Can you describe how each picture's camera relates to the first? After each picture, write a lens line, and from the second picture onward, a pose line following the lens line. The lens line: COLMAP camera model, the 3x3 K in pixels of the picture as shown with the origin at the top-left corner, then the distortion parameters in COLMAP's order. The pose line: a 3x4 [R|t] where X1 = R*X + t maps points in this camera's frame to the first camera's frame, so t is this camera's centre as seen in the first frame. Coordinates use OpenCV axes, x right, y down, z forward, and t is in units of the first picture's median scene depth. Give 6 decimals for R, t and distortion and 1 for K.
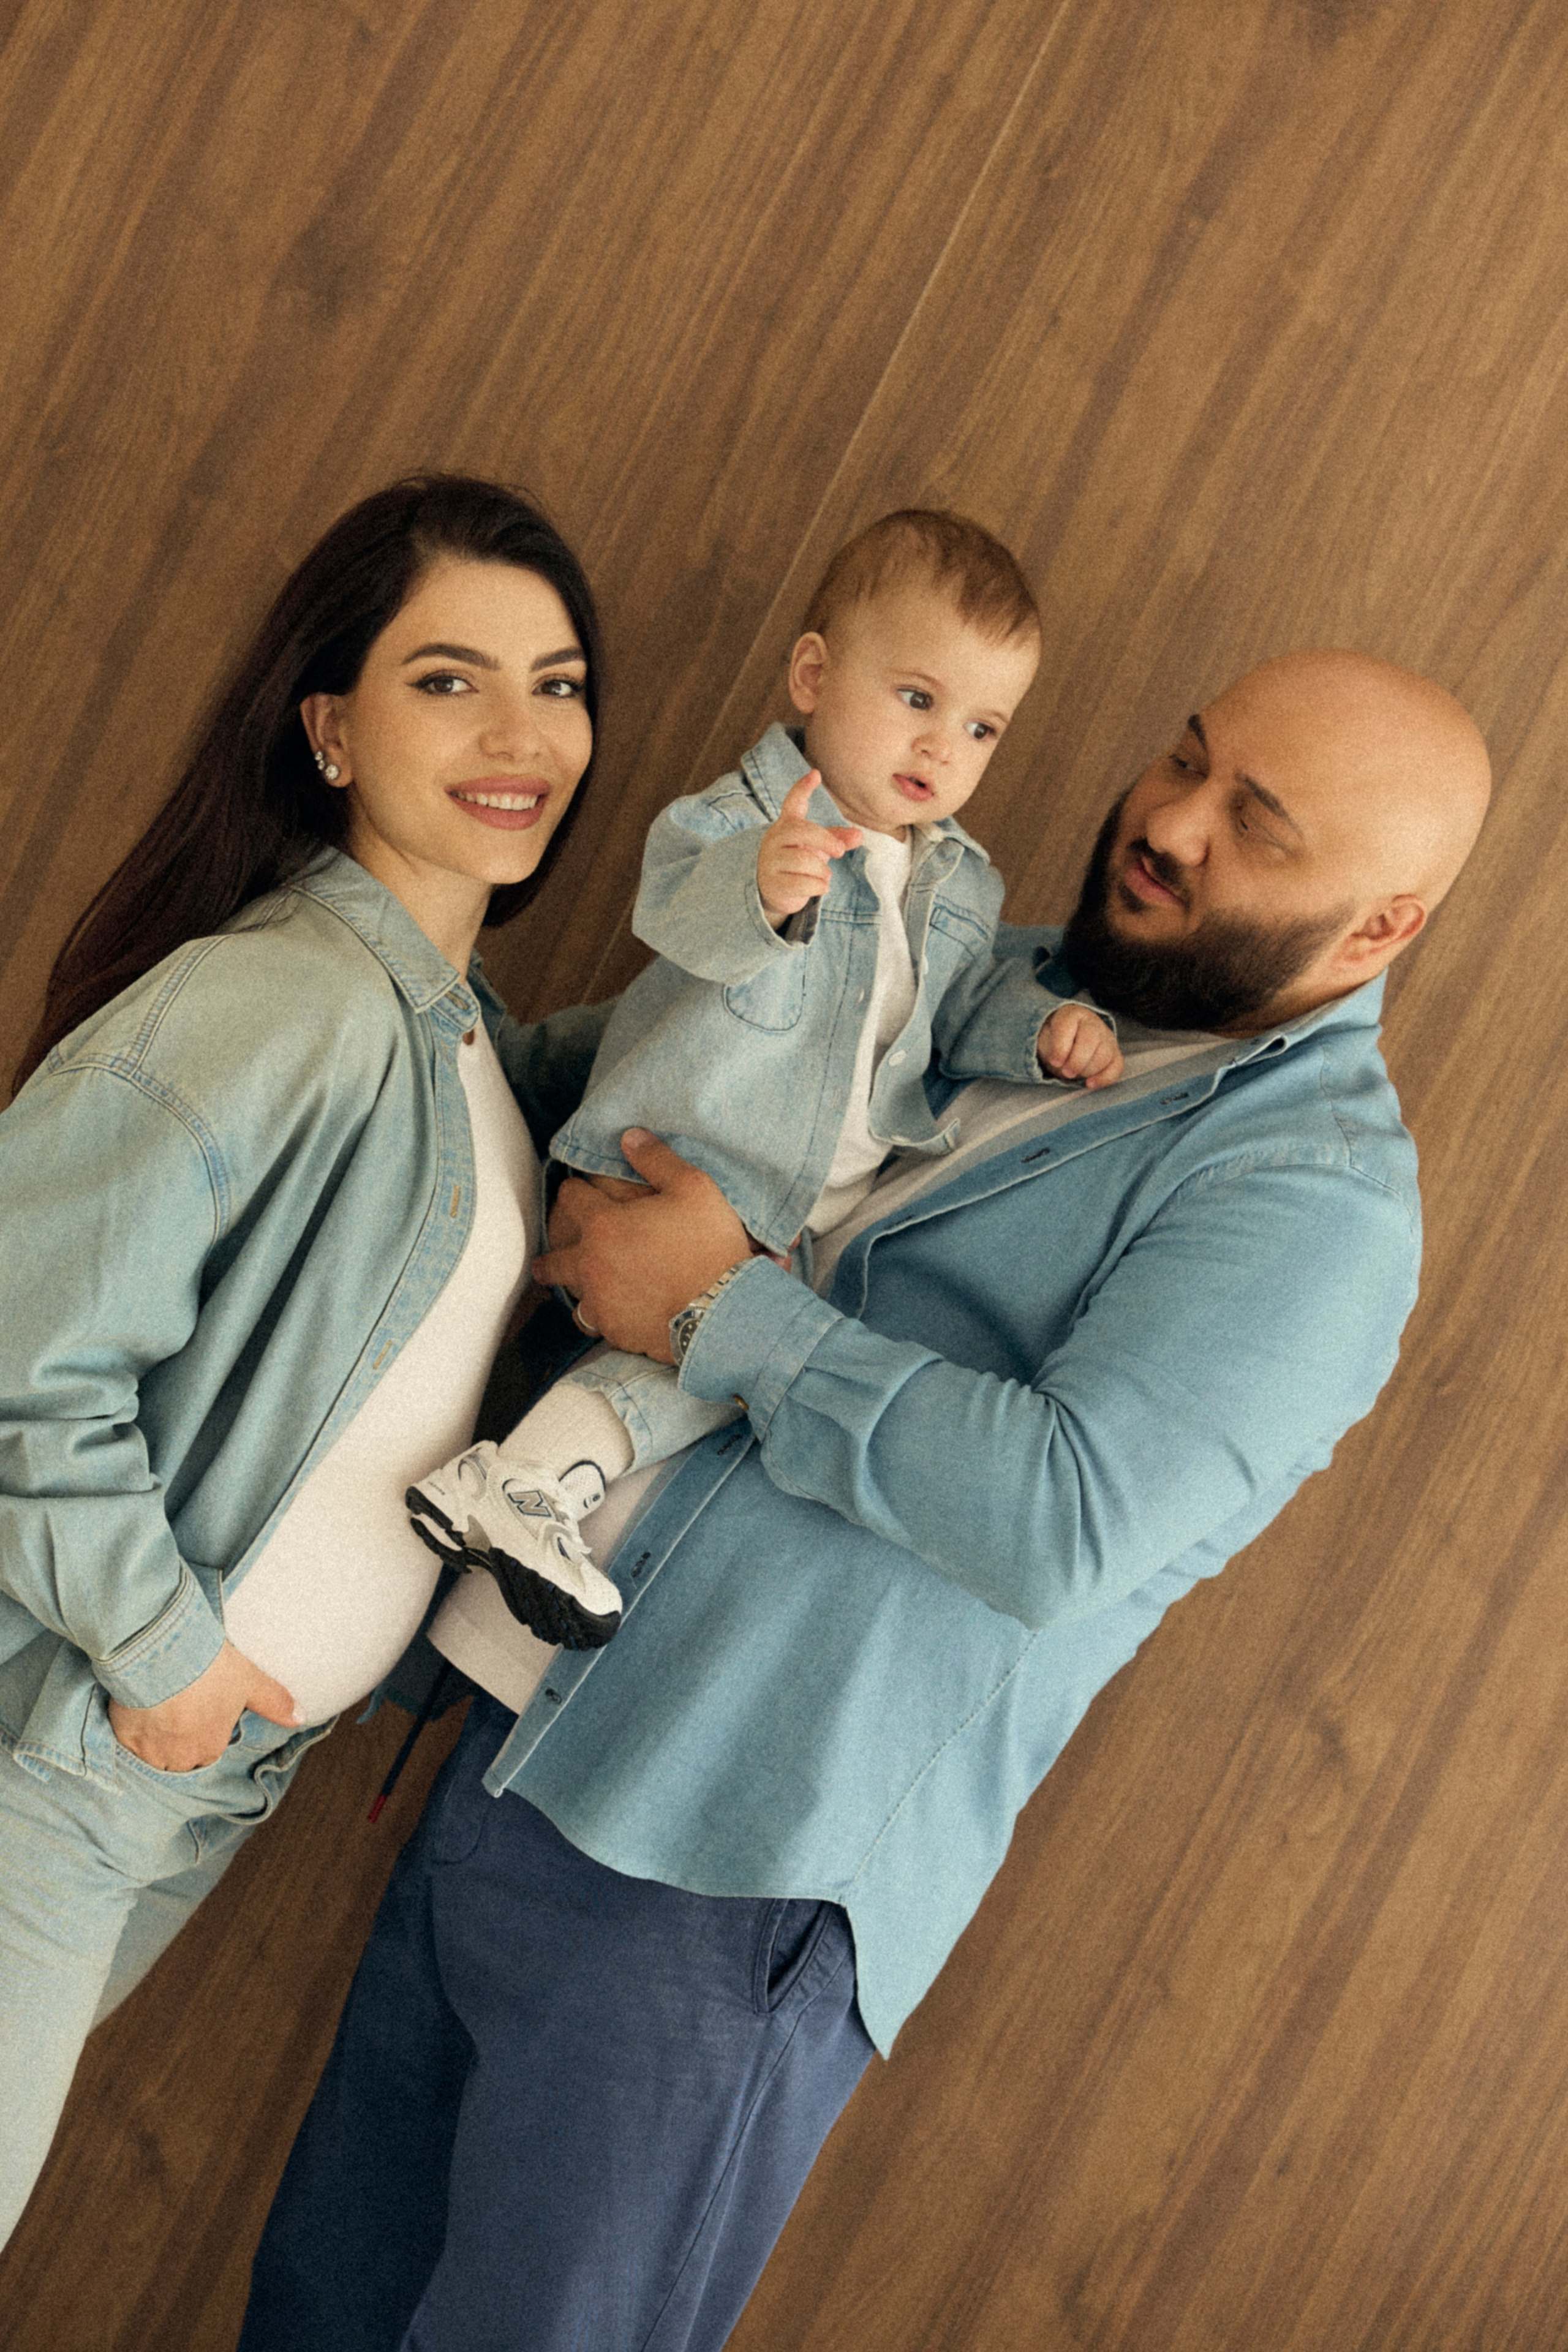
lens RADIAL K [[4807.7, 0, 784.0], [0, 4807.7, 1176.0], [0, 0, 1]] dist [-0.225824, 0.103544]
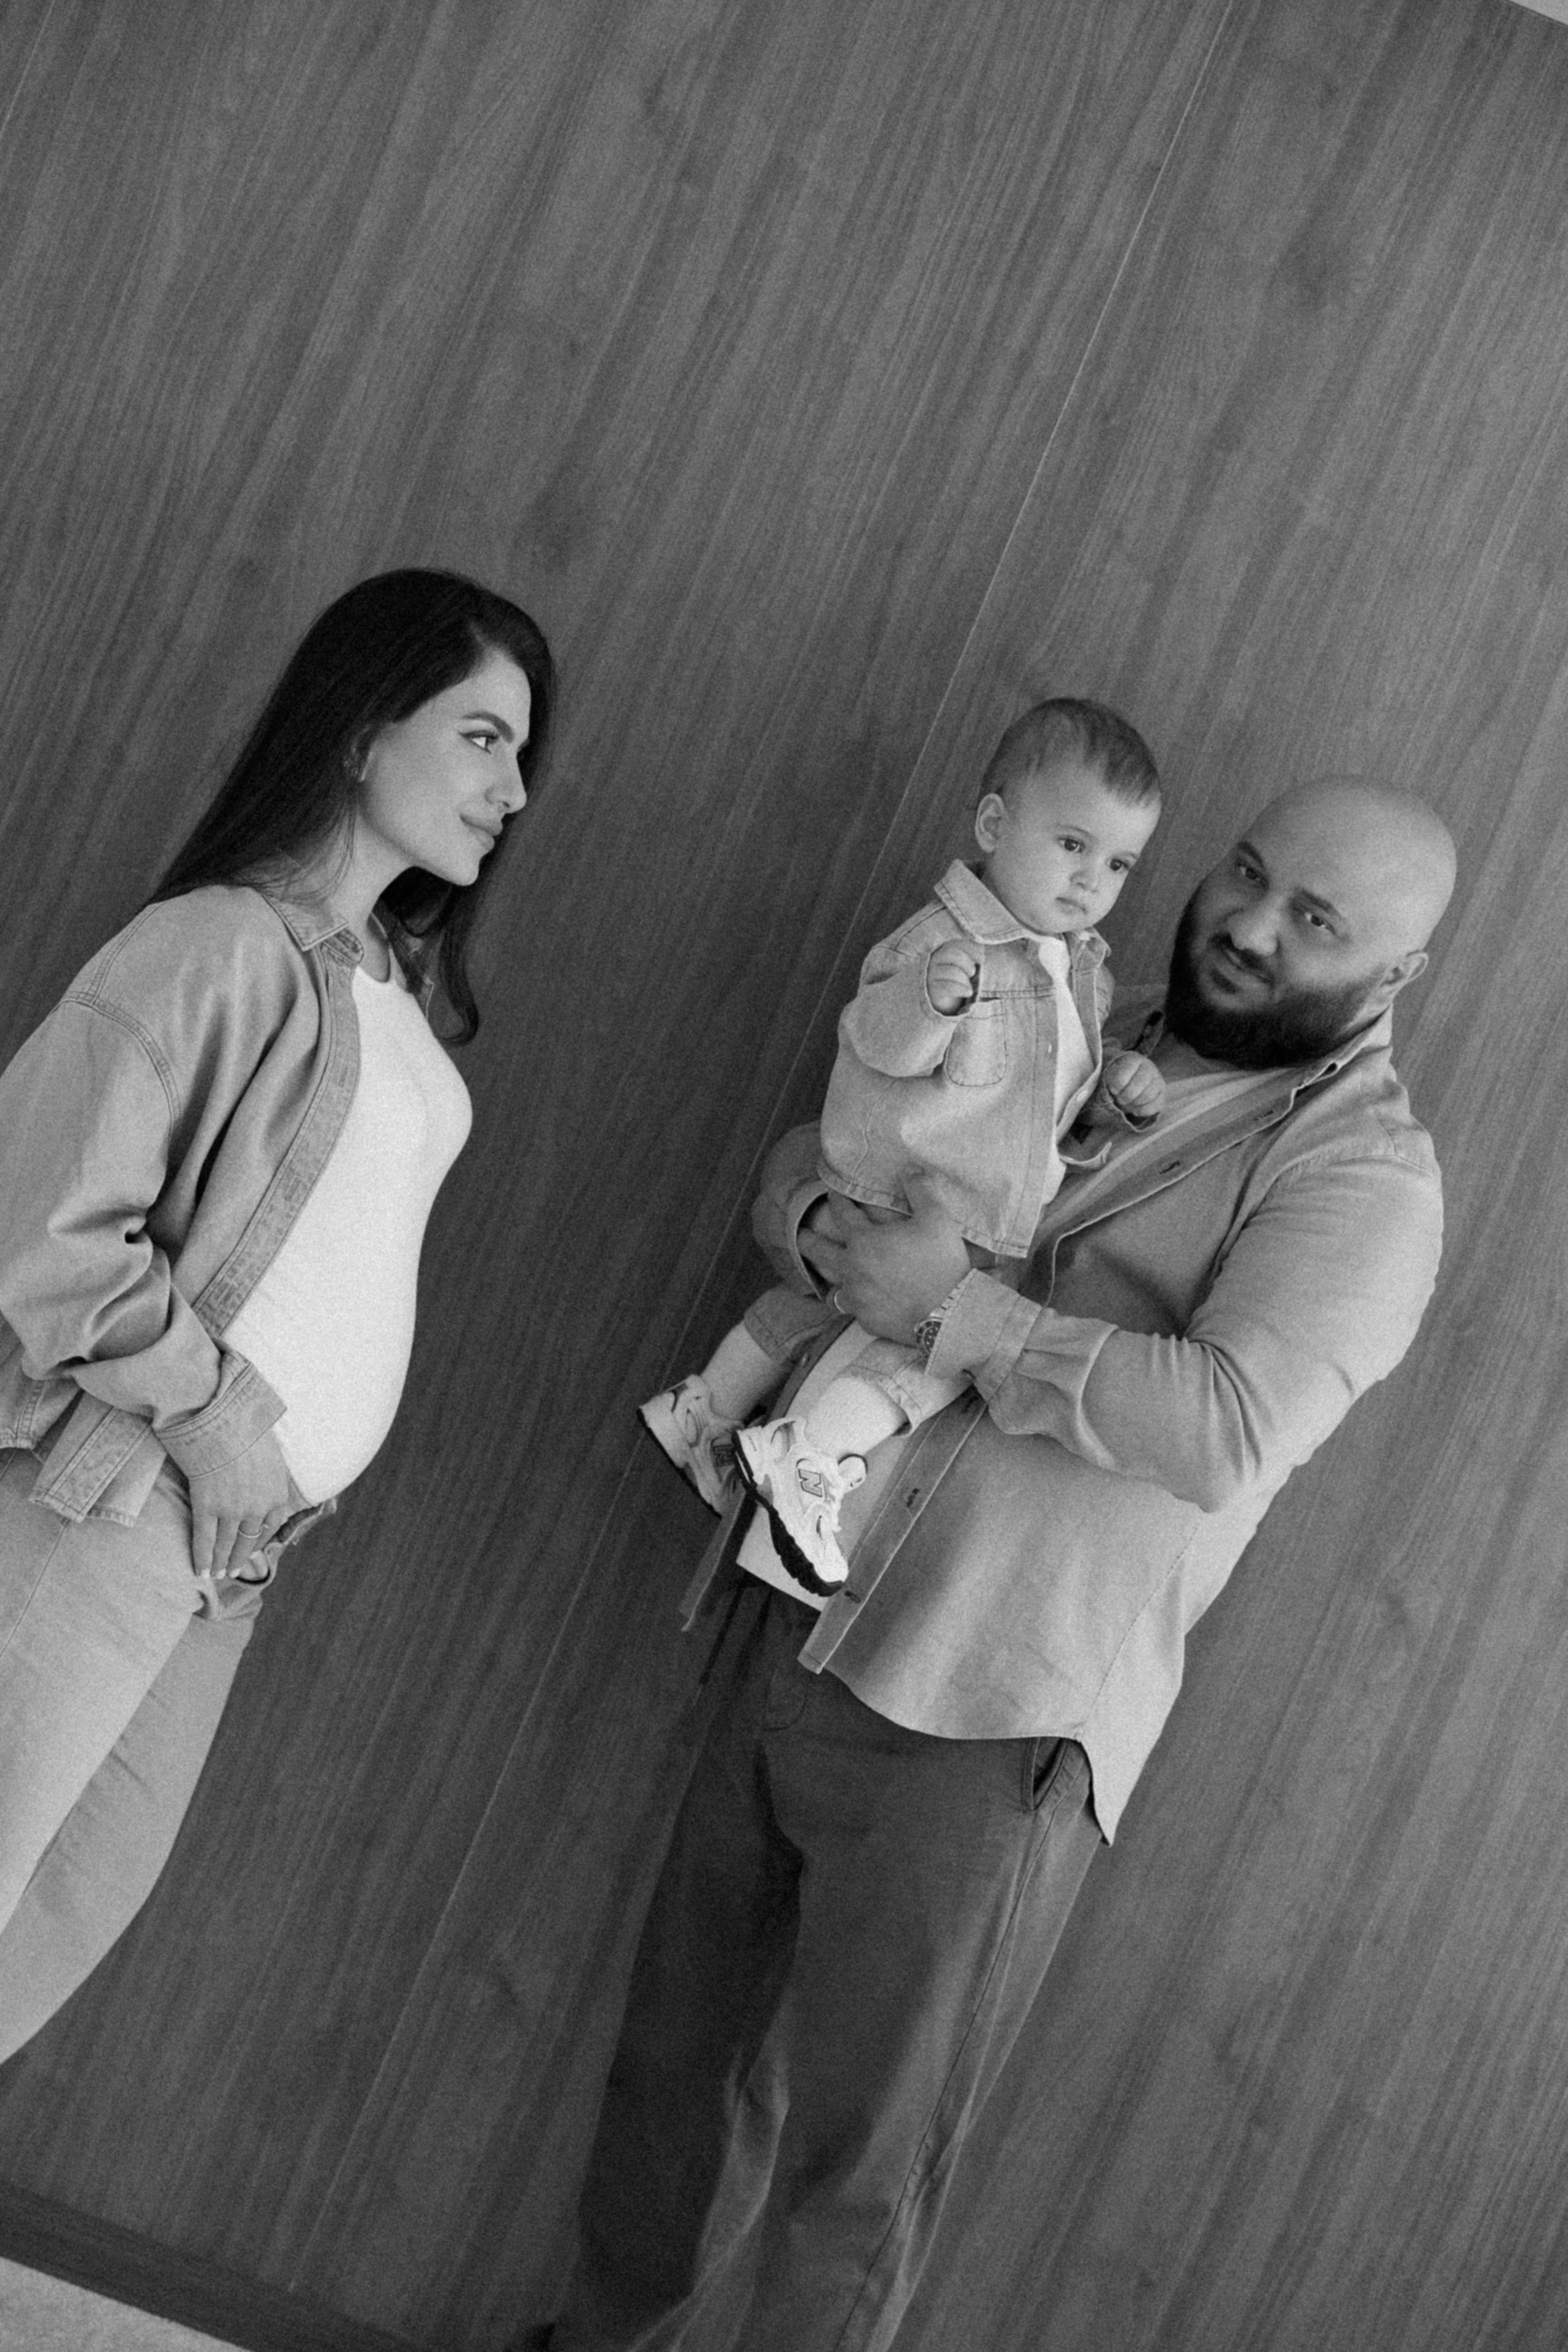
lens RADIAL K [[4670.4, 0, 784.0], [0, 4670.4, 1176.0], [0, 0, 1]] dist [-0.298964, -0.153656]
pose [[0.997728, -0.063636, 0.022101, -0.073952], [0.063787, 0.997944, -0.006190, -0.002309], [-0.021661, 0.007586, 0.999737, -0.266751]]
